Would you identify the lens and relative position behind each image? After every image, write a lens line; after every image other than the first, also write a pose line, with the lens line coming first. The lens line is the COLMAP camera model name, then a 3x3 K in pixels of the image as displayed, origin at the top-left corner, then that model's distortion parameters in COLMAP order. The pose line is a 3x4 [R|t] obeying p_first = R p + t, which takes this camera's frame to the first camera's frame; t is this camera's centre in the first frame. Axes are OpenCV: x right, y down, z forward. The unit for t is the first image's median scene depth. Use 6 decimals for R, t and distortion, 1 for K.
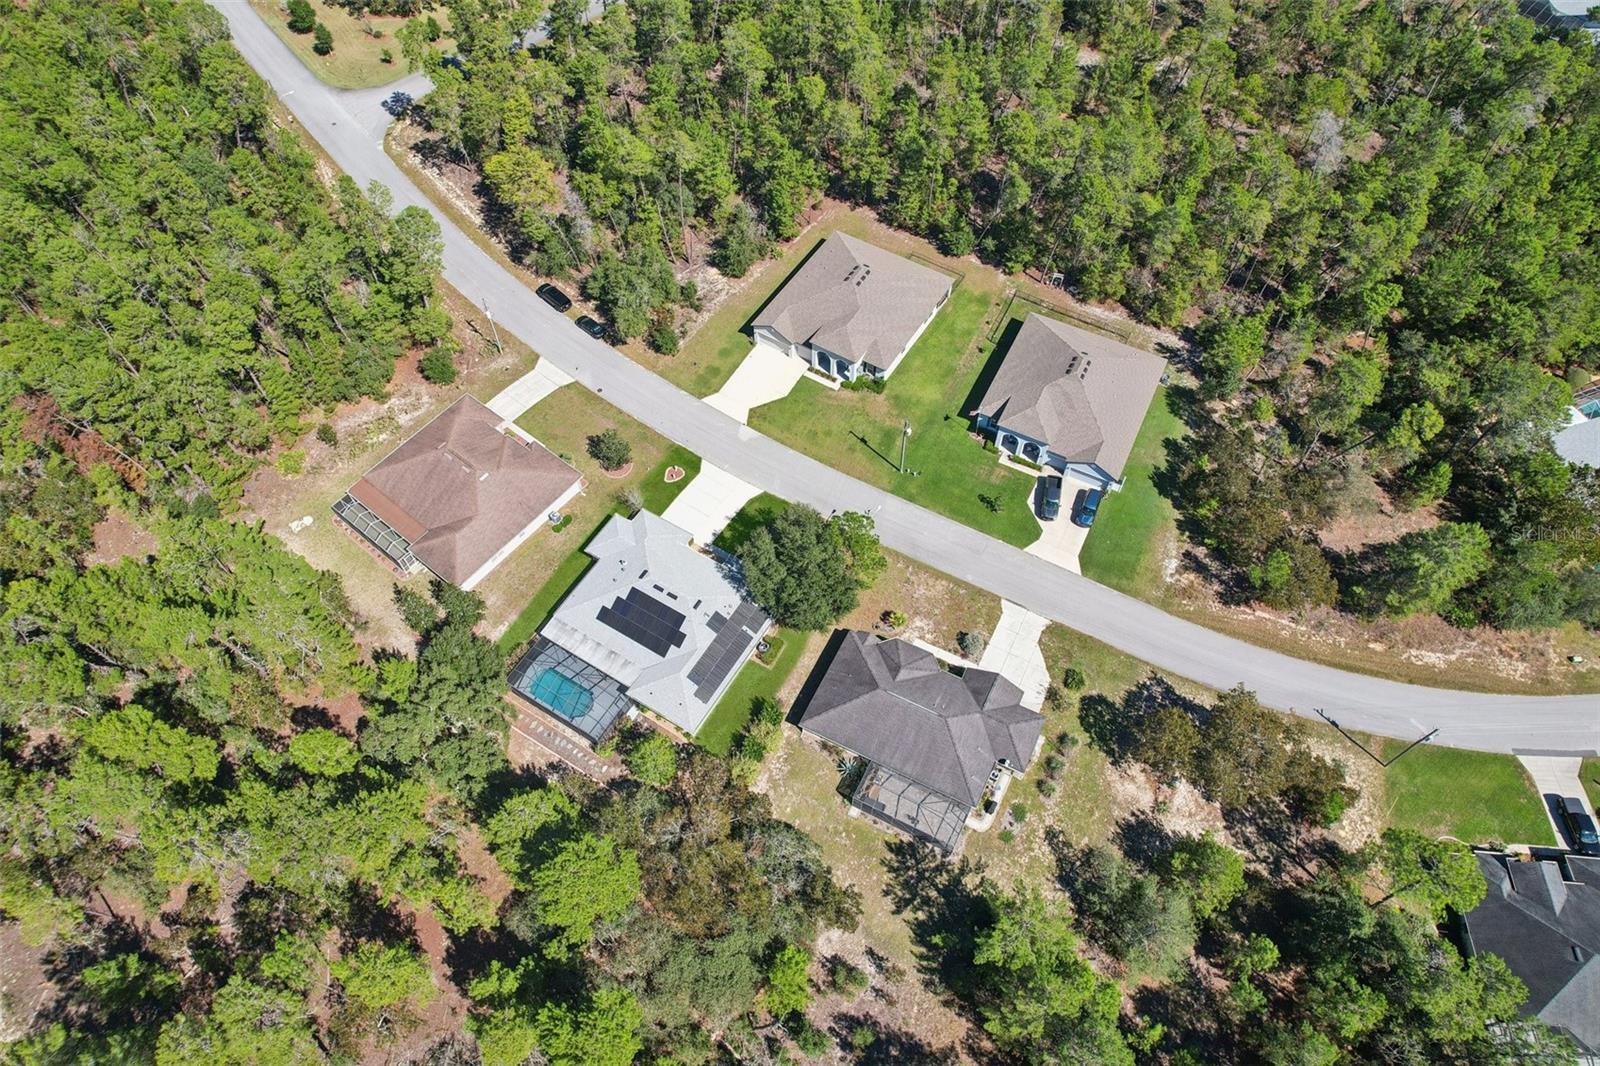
lens RADIAL K [[1019.1, 0, 797.9], [0, 1019.1, 532.0], [0, 0, 1]] dist [-0.070675, 0.031869]
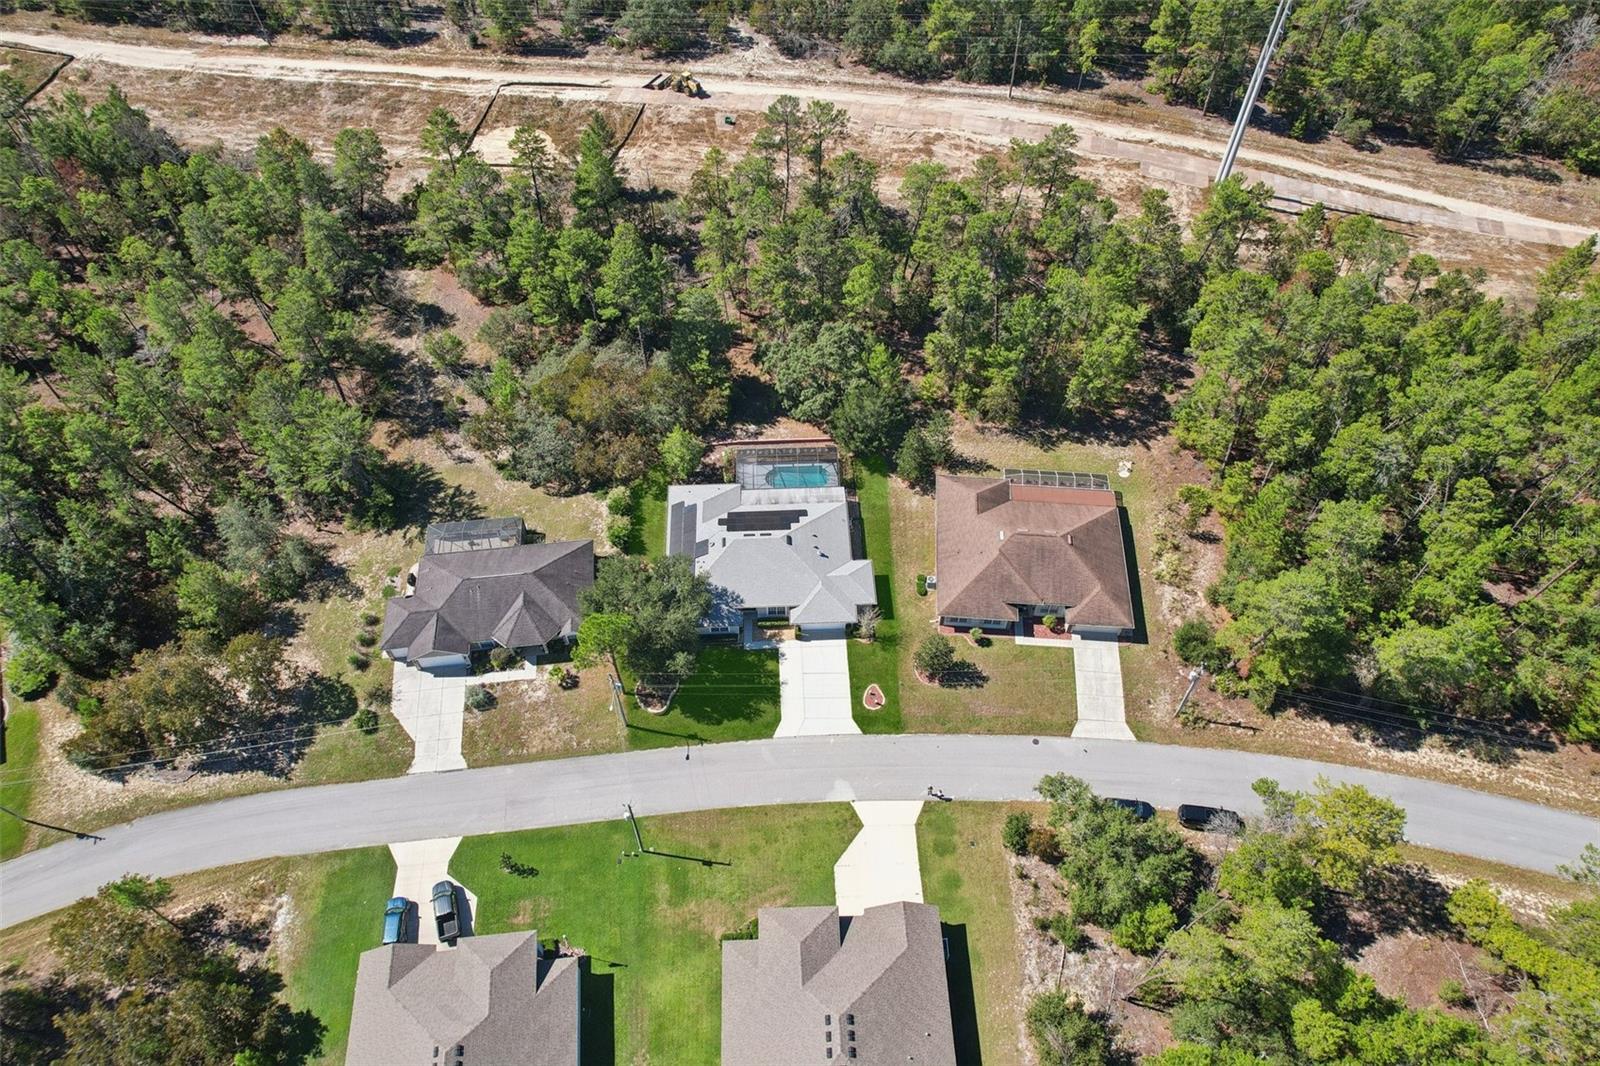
lens RADIAL K [[1019.1, 0, 797.9], [0, 1019.1, 532.0], [0, 0, 1]] dist [-0.070675, 0.031869]
pose [[-0.831615, 0.437484, -0.342089, 0.171476], [-0.464167, -0.209354, 0.860651, -0.777589], [0.304903, 0.874516, 0.377168, 0.575748]]
